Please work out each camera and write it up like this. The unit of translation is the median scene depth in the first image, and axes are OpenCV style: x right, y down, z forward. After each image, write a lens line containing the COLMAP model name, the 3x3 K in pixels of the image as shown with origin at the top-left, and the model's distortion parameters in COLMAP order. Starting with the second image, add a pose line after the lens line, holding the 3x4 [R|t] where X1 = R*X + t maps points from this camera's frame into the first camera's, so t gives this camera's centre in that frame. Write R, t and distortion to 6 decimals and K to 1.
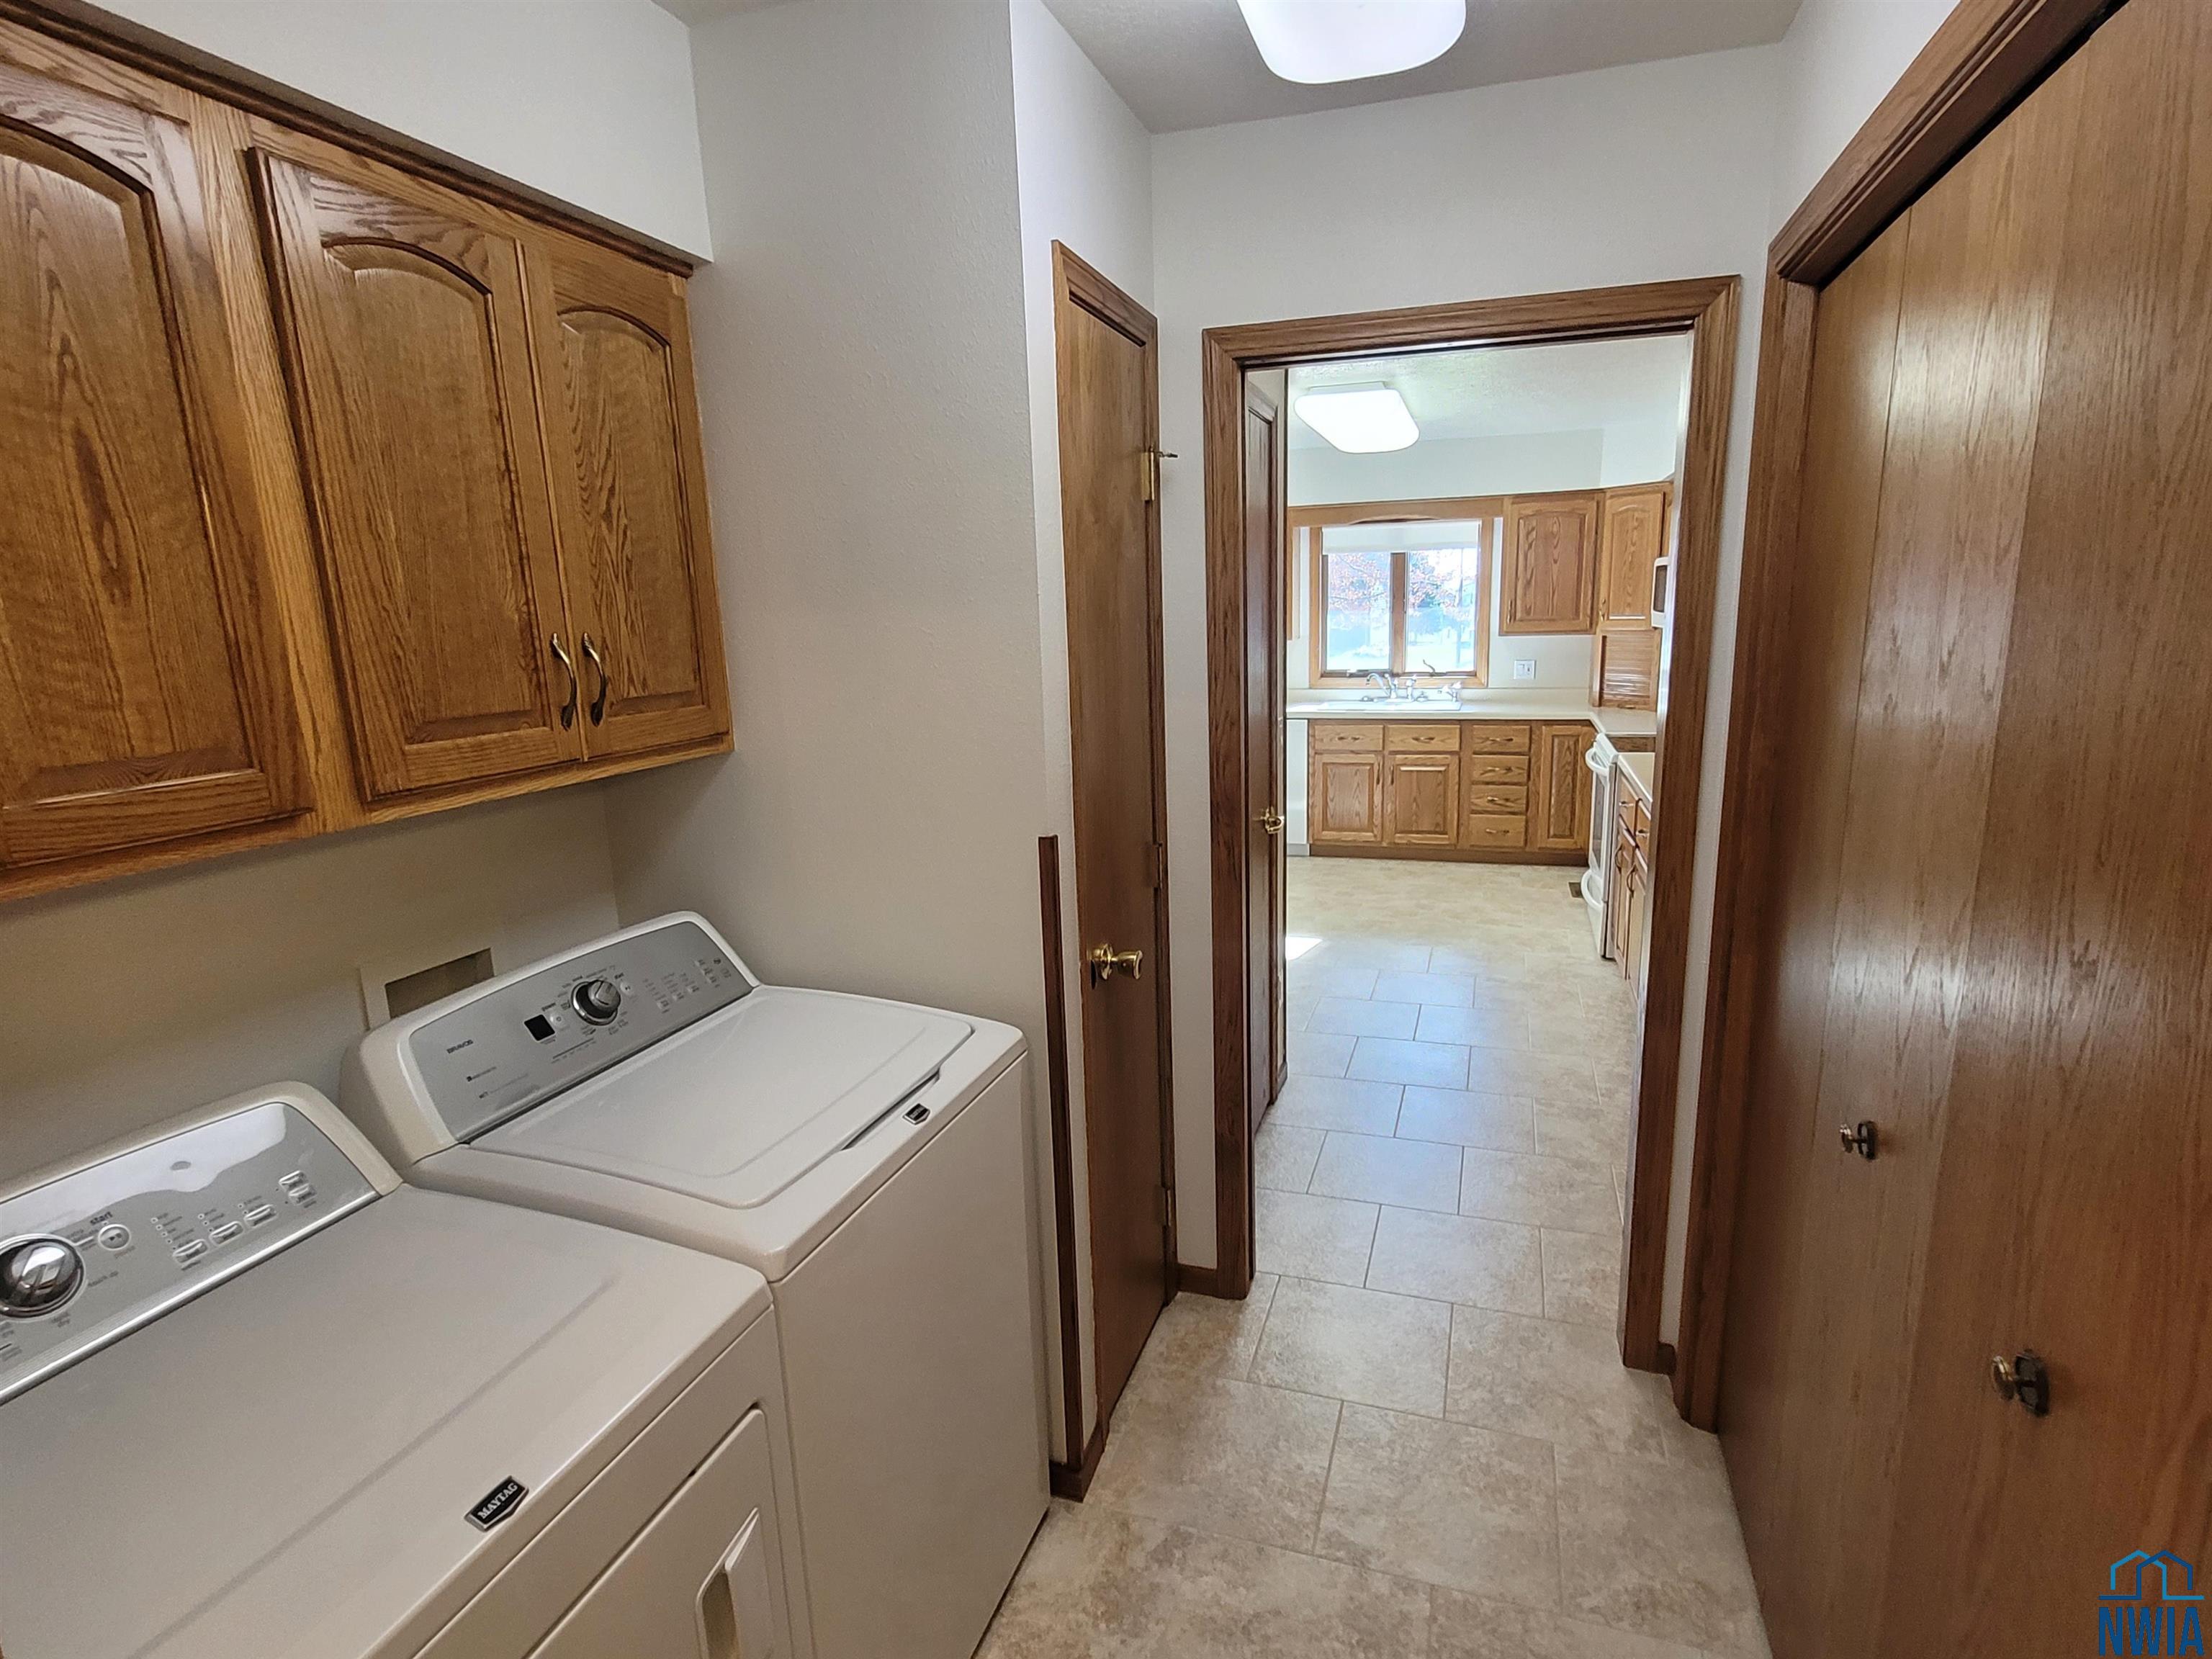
lens RADIAL K [[1134.1, 0, 1112.6], [0, 1134.1, 849.8], [0, 0, 1]] dist [-0.002931, -0.001352]
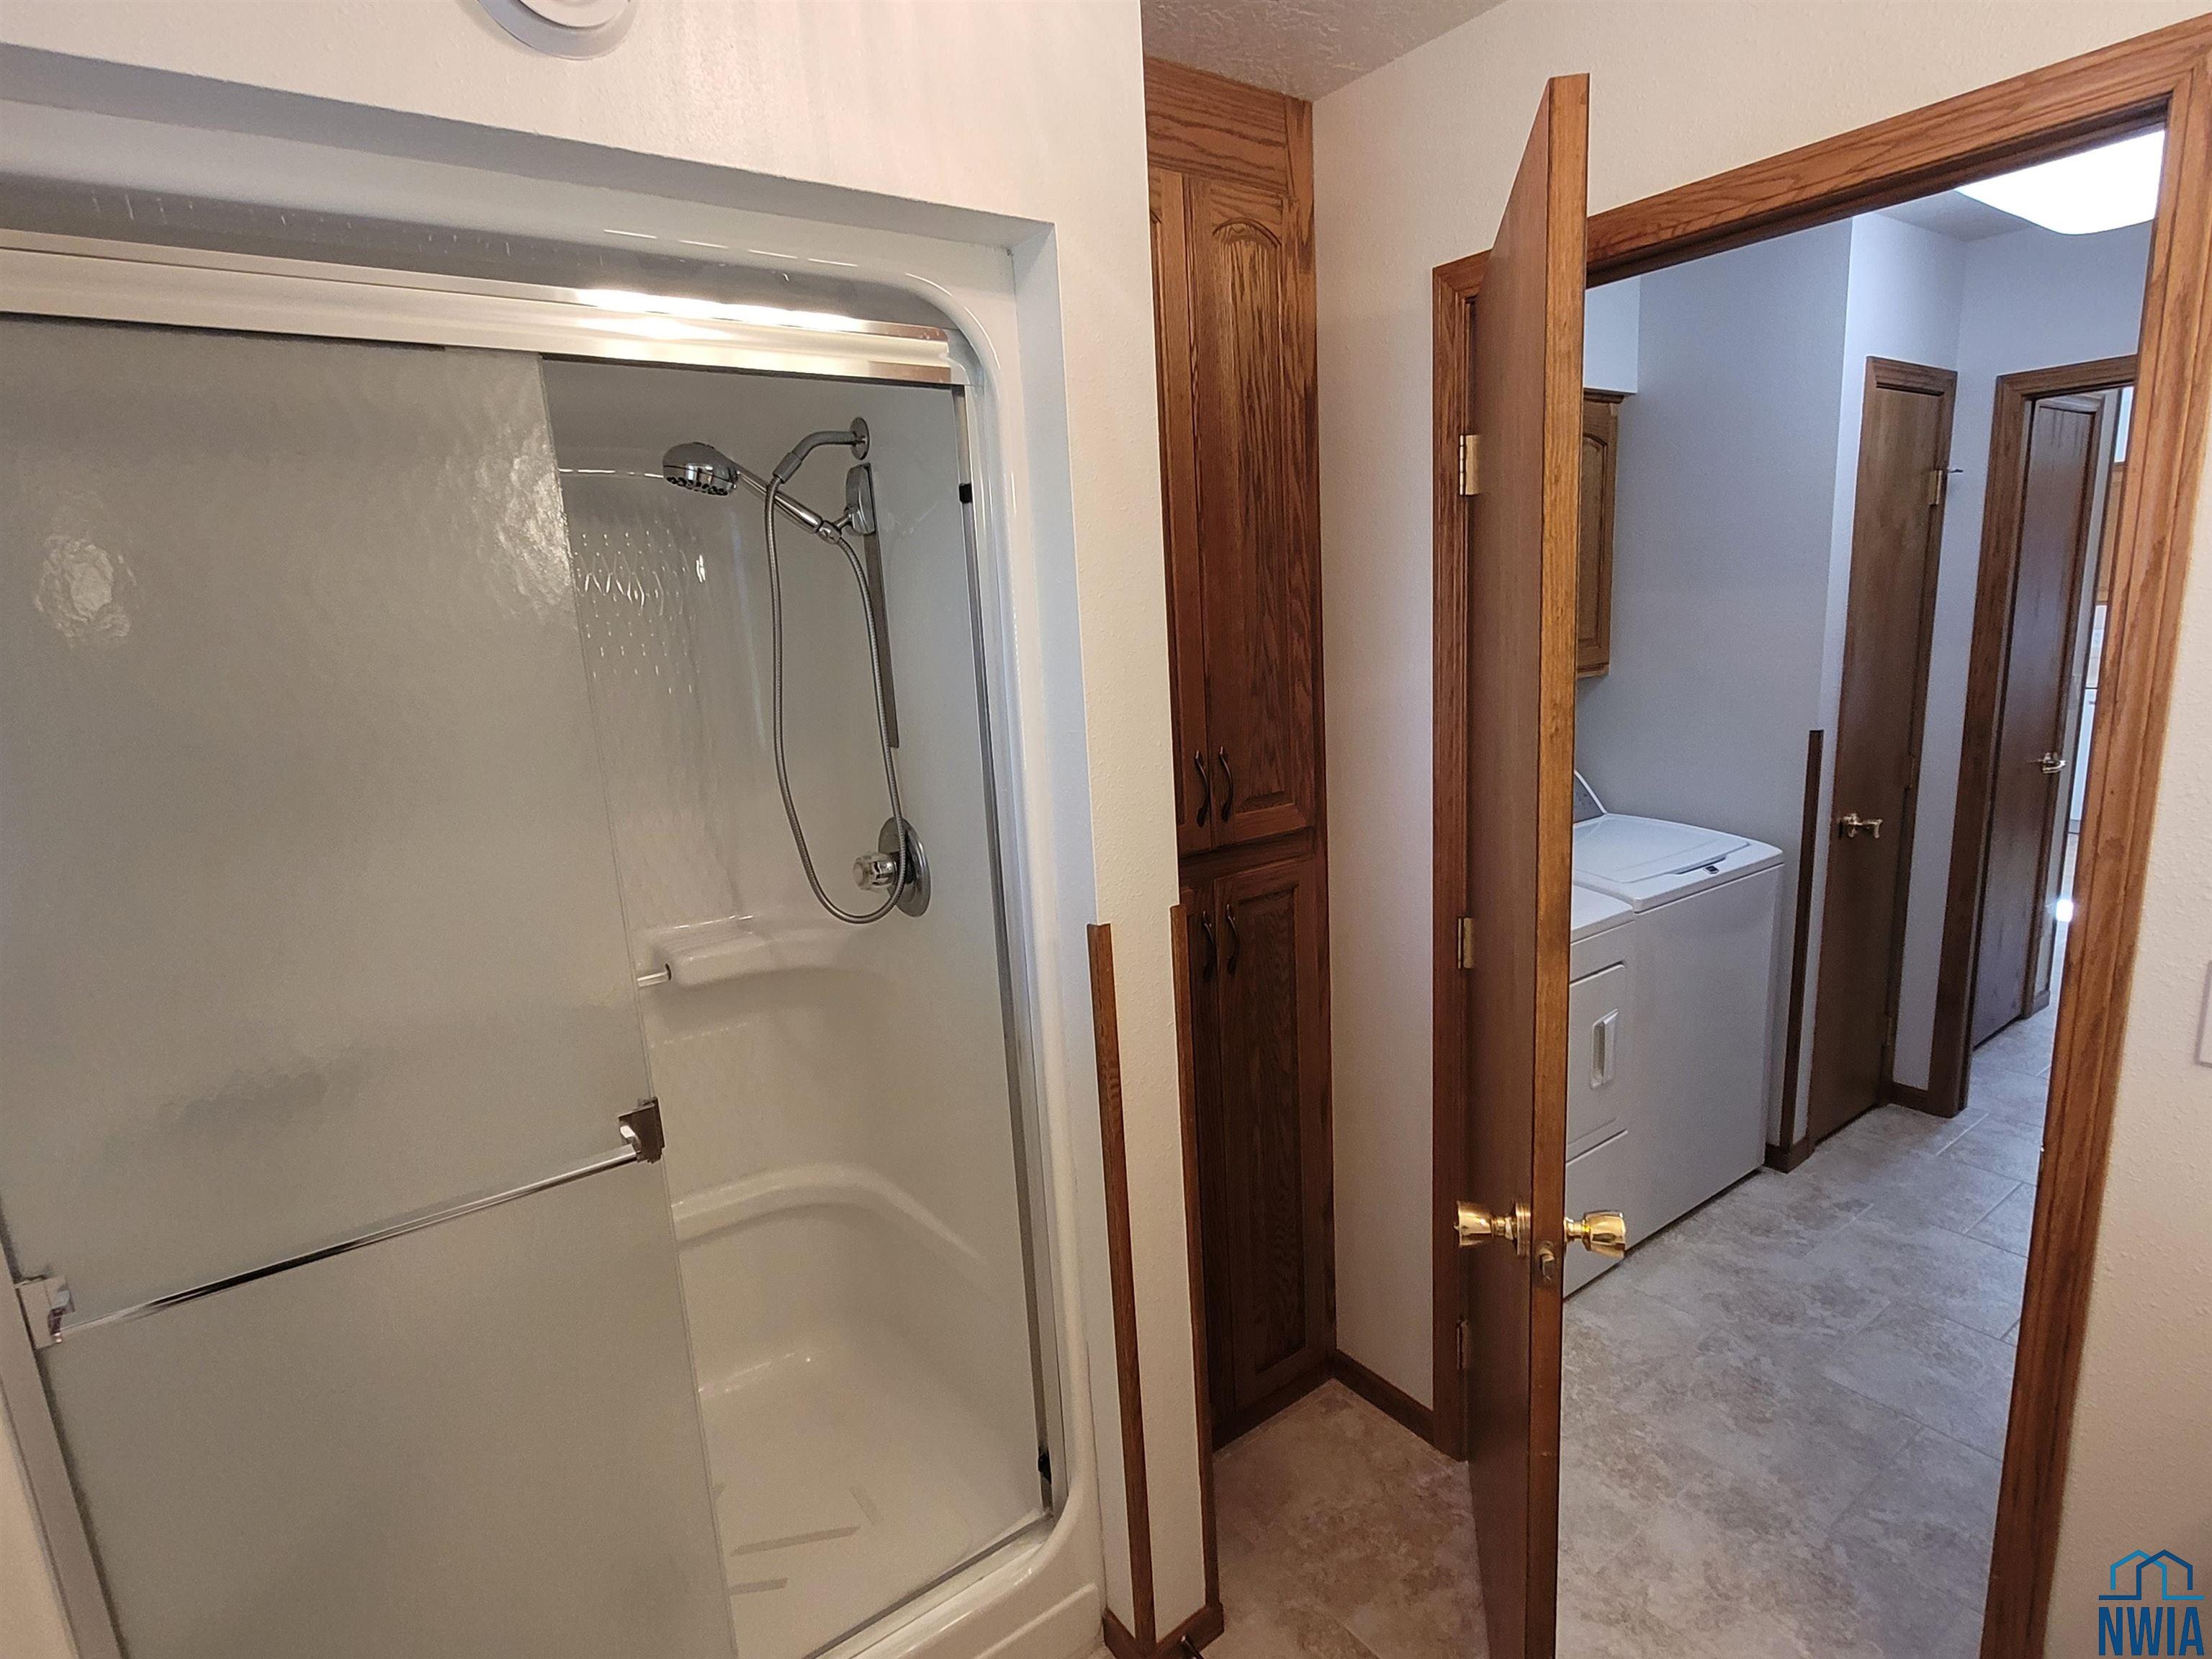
lens RADIAL K [[1134.1, 0, 1112.6], [0, 1134.1, 849.8], [0, 0, 1]] dist [-0.002931, -0.001352]
pose [[0.807726, 0.108978, -0.579398, 0.074984], [-0.096065, 0.993961, 0.053031, 0.147788], [0.581678, 0.012825, 0.813318, -0.771723]]
